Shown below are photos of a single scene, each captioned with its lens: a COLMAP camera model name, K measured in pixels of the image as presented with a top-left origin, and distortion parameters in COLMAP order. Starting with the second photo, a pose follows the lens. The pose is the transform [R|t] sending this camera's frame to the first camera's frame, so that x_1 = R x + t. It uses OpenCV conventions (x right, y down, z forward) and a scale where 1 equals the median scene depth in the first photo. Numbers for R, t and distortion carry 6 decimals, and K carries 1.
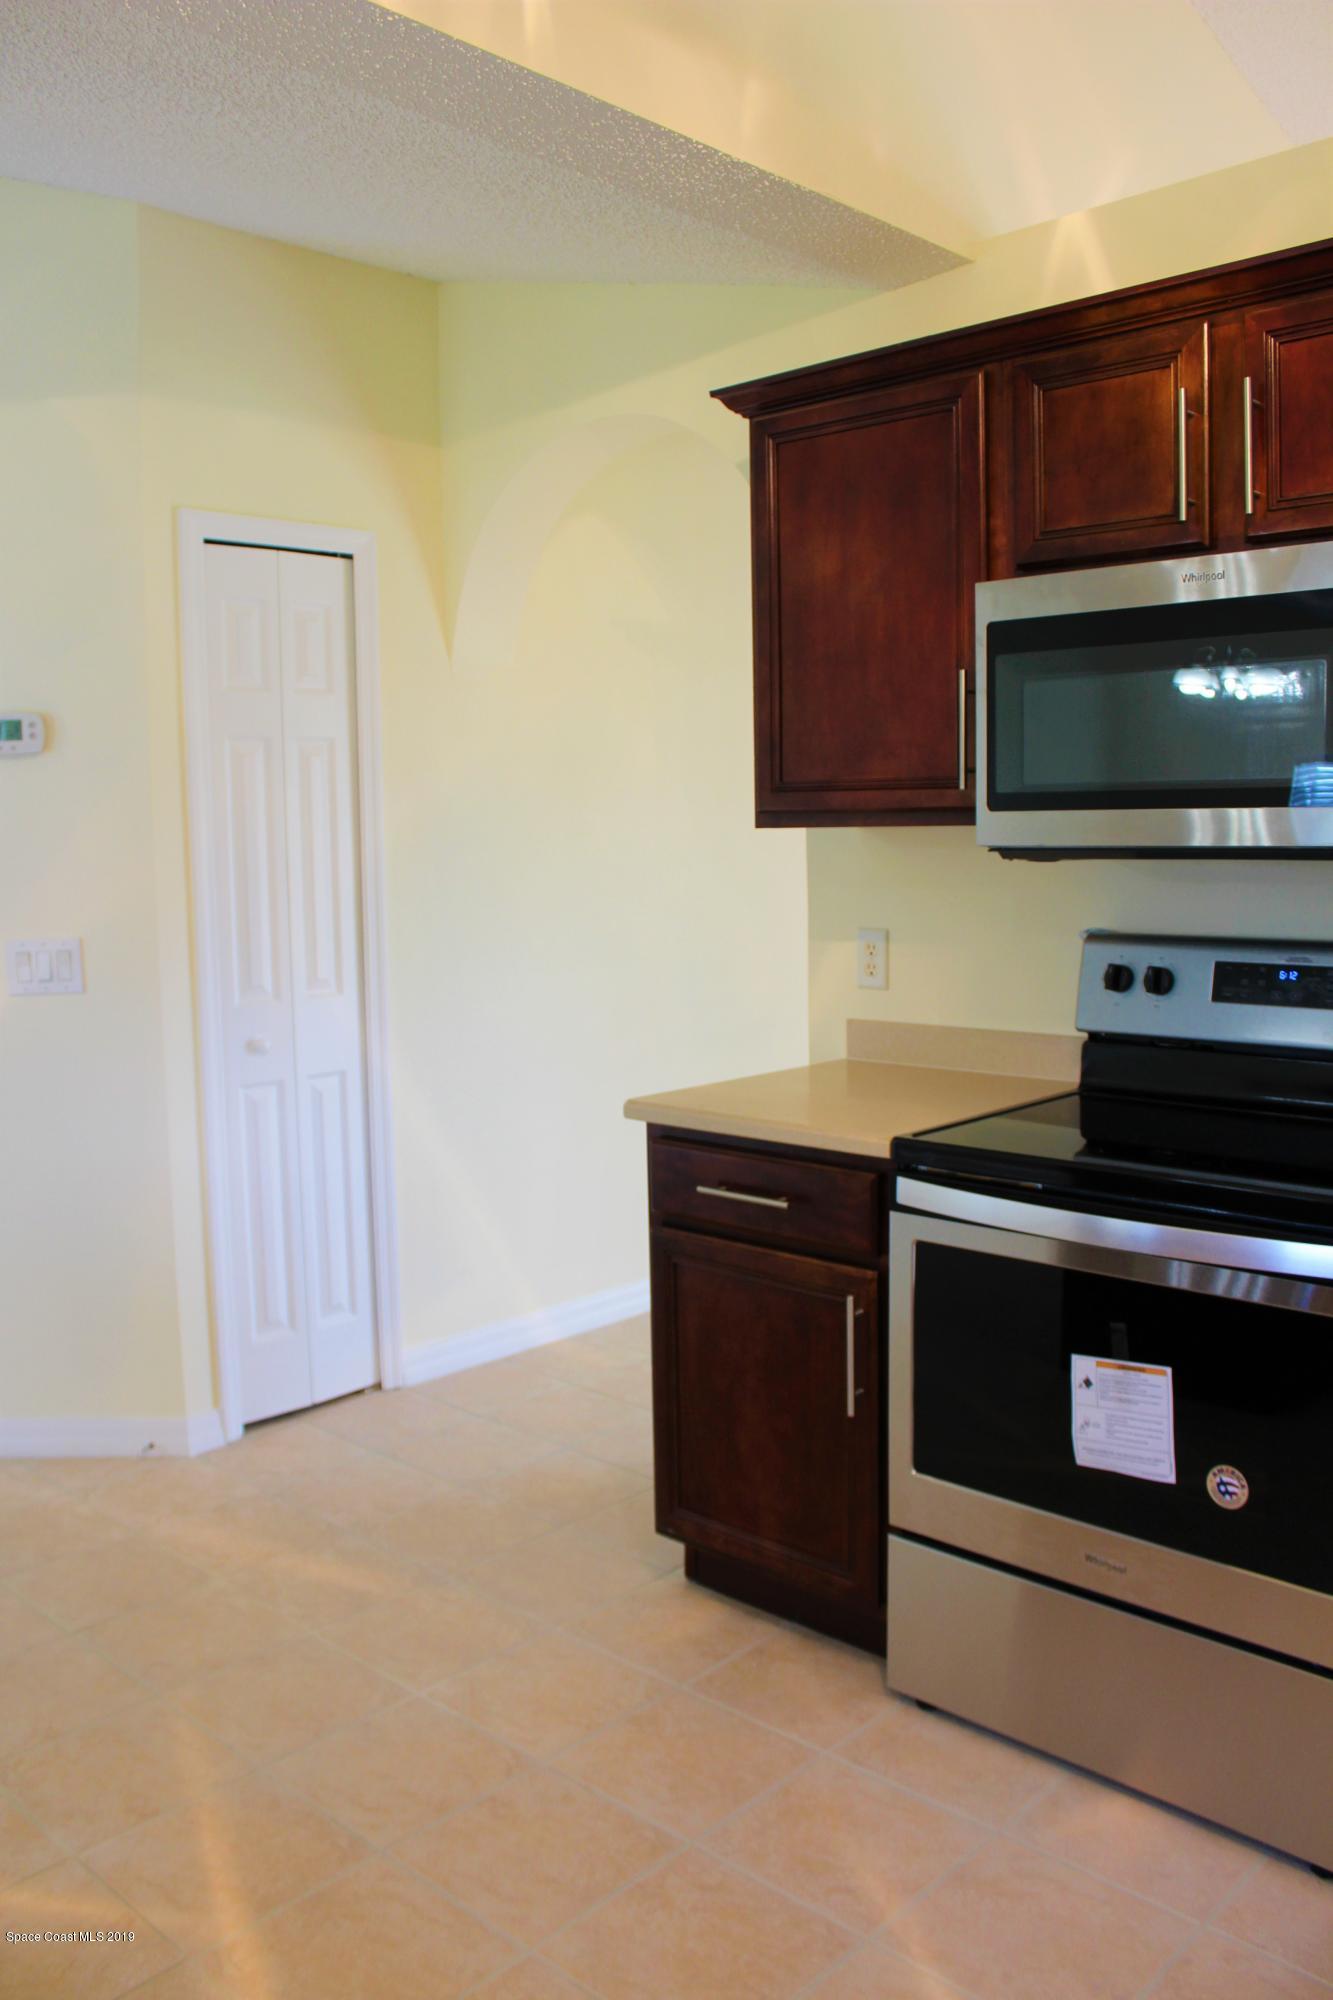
lens RADIAL K [[1675.7, 0, 666.5], [0, 1675.7, 1000.0], [0, 0, 1]] dist [-0.159977, 0.133314]
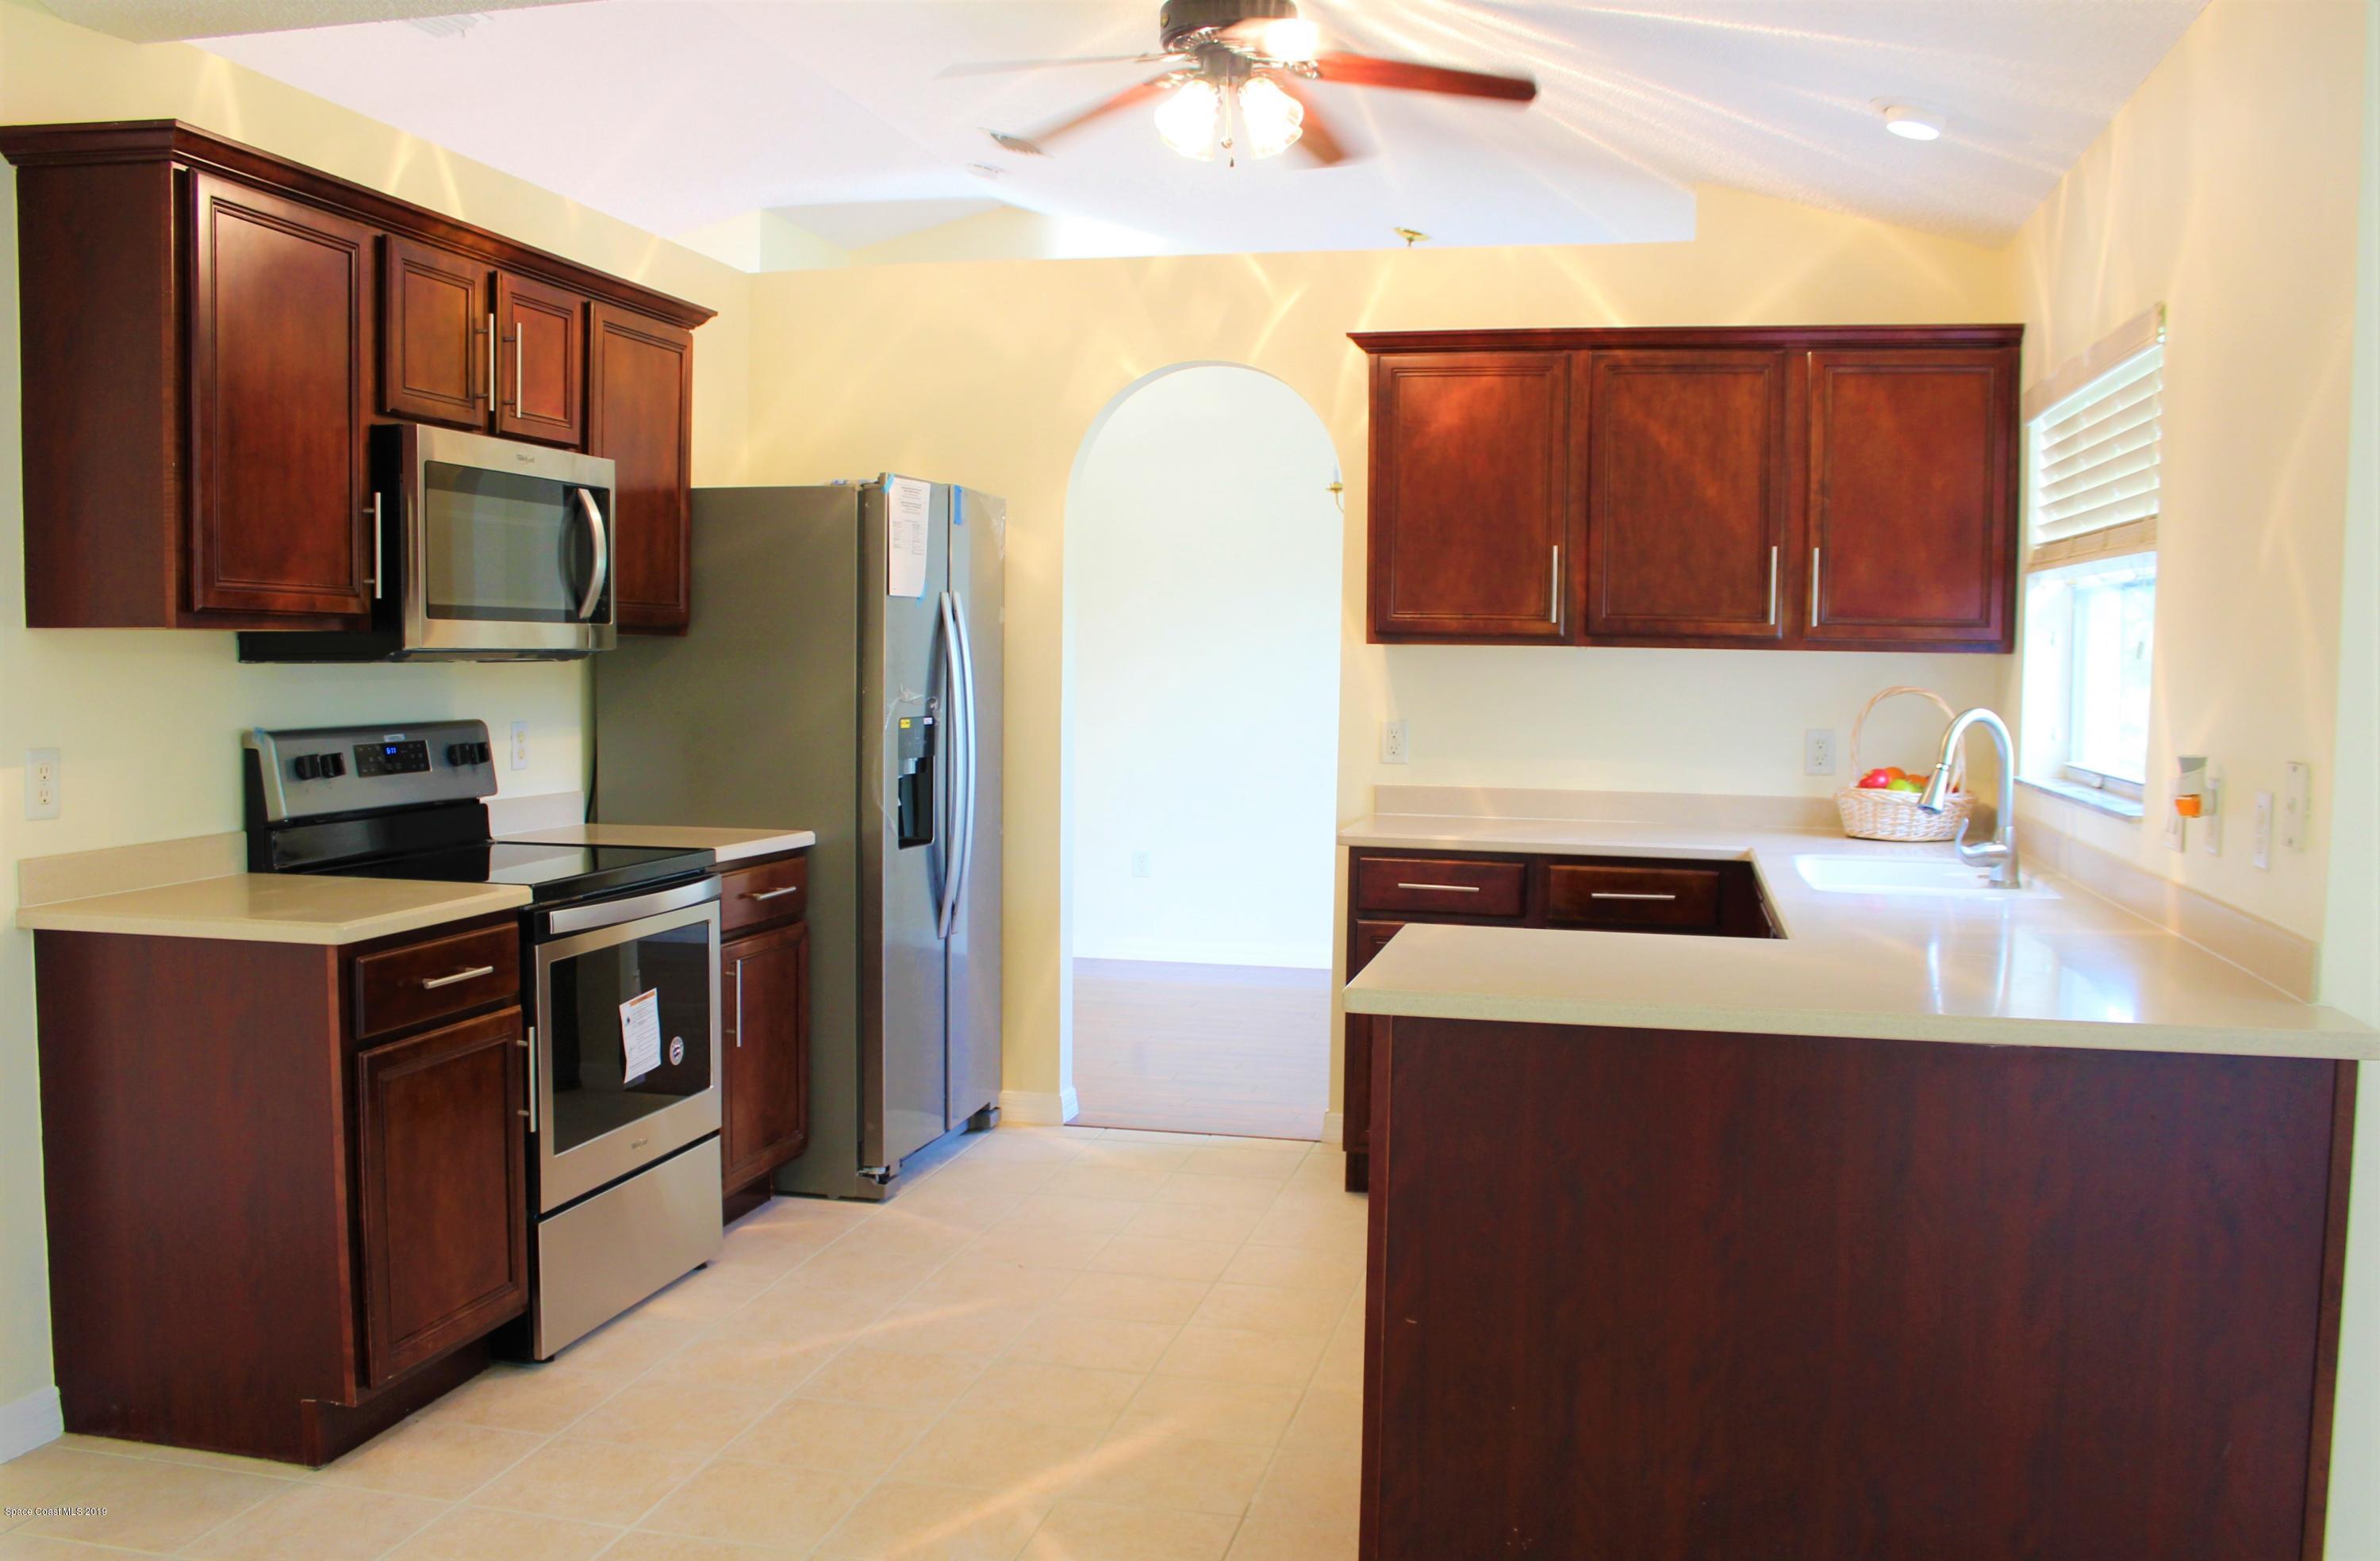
lens RADIAL K [[2135.7, 0, 1190.0], [0, 2135.7, 780.5], [0, 0, 1]] dist [-0.123632, 0.004883]
pose [[-0.521567, -0.034782, 0.852501, -1.417223], [0.093557, 0.990812, 0.097664, -0.097922], [-0.848065, 0.130696, -0.513521, 1.365289]]
